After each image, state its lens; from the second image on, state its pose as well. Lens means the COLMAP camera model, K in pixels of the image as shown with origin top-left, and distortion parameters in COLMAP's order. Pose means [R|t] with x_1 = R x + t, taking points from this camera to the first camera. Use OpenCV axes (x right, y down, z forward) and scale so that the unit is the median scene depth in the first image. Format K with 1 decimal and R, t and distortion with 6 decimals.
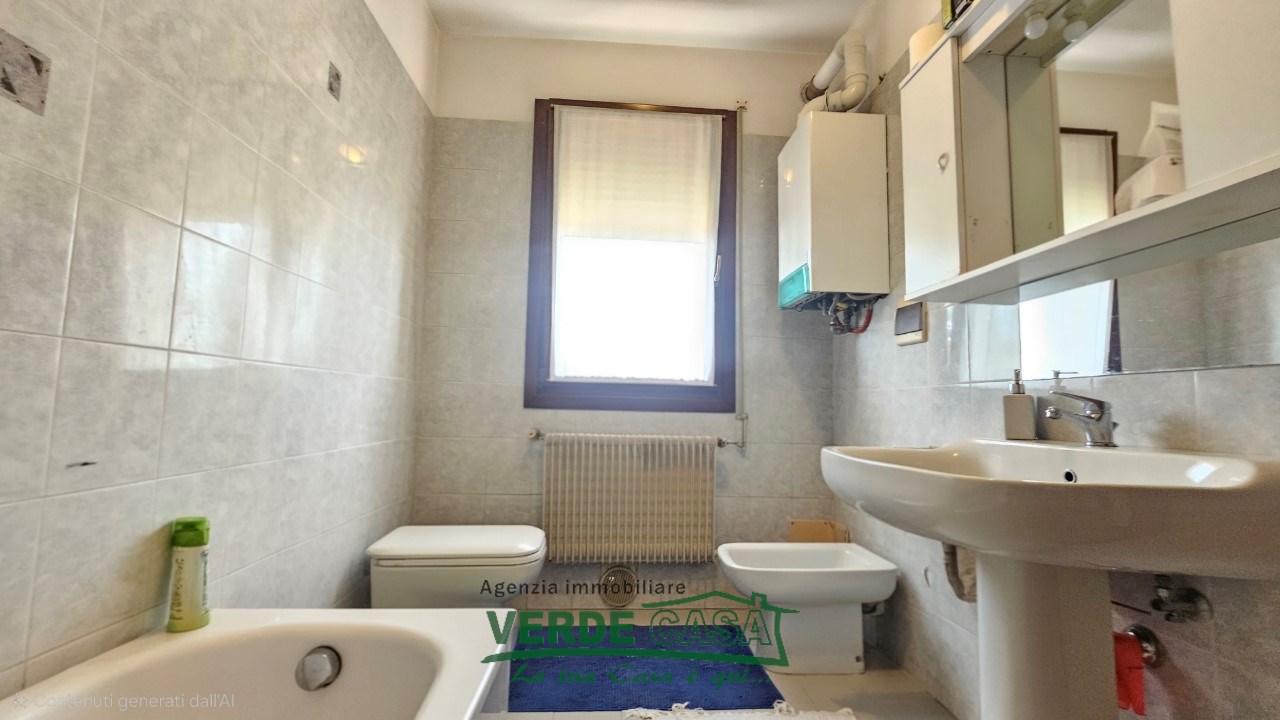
lens RADIAL K [[534.4, 0, 646.0], [0, 534.4, 357.9], [0, 0, 1]] dist [-0.007502, 0.005643]
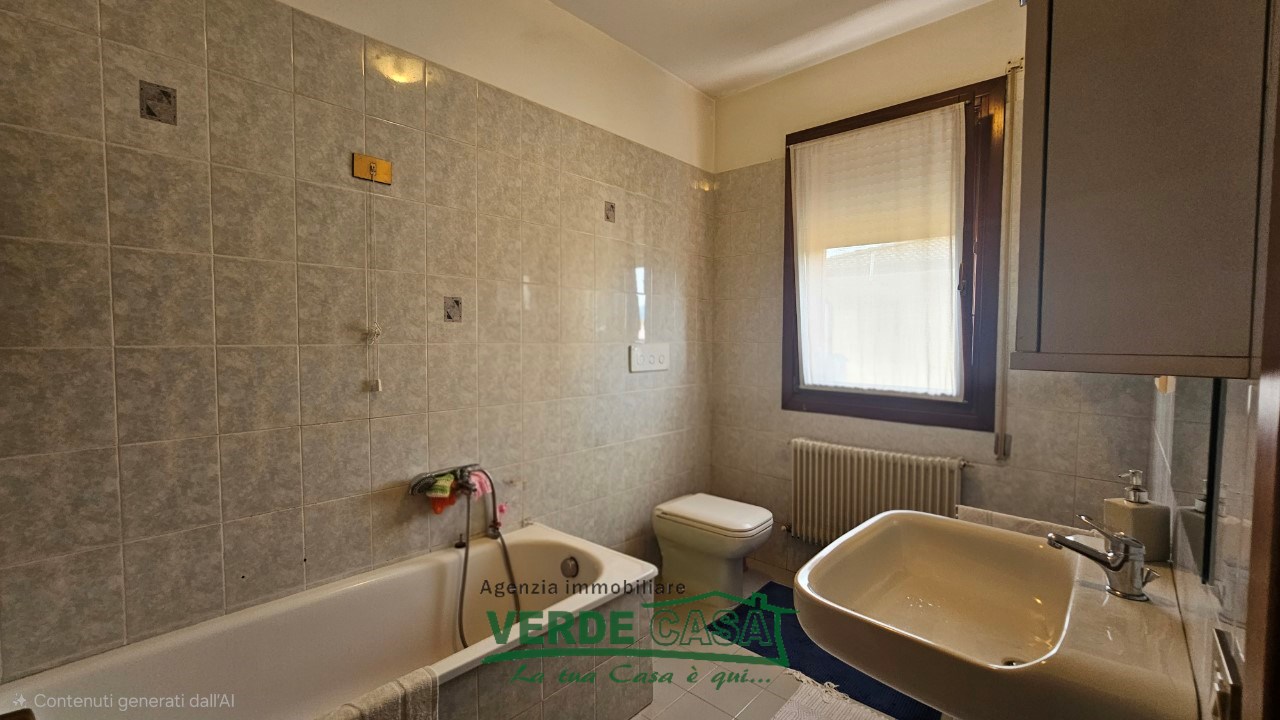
lens RADIAL K [[534.4, 0, 646.0], [0, 534.4, 357.9], [0, 0, 1]] dist [-0.007502, 0.005643]
pose [[0.683300, 0.017700, -0.729923, 0.446524], [0.074776, 0.992753, 0.094073, -0.159750], [0.726299, -0.118861, 0.677024, -0.027043]]
